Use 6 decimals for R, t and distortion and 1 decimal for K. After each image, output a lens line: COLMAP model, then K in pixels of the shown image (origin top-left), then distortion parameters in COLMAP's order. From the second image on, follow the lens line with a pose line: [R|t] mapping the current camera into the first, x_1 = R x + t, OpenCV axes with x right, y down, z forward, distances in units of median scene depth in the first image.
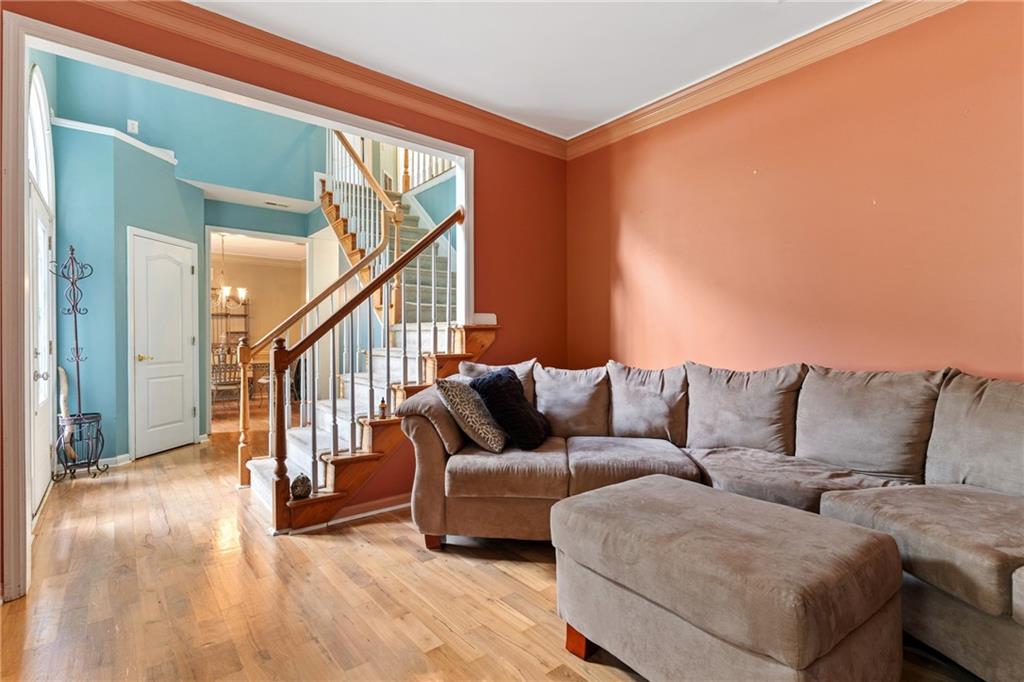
lens RADIAL K [[487.3, 0, 509.9], [0, 487.3, 343.0], [0, 0, 1]] dist [0.000595, 0.002068]
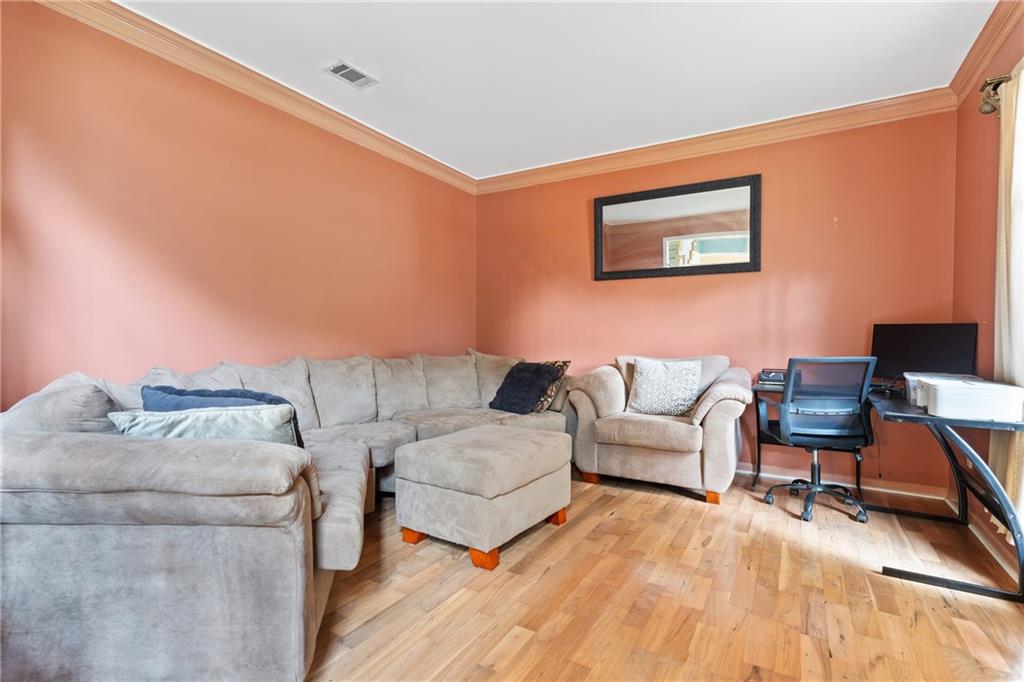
lens RADIAL K [[487.3, 0, 510.5], [0, 487.3, 341.1], [0, 0, 1]] dist [0.000595, 0.002068]
pose [[-0.345203, -0.003392, 0.938522, -0.889861], [0.005095, 0.999972, 0.005488, -0.000614], [-0.938514, 0.006676, -0.345176, 1.095354]]
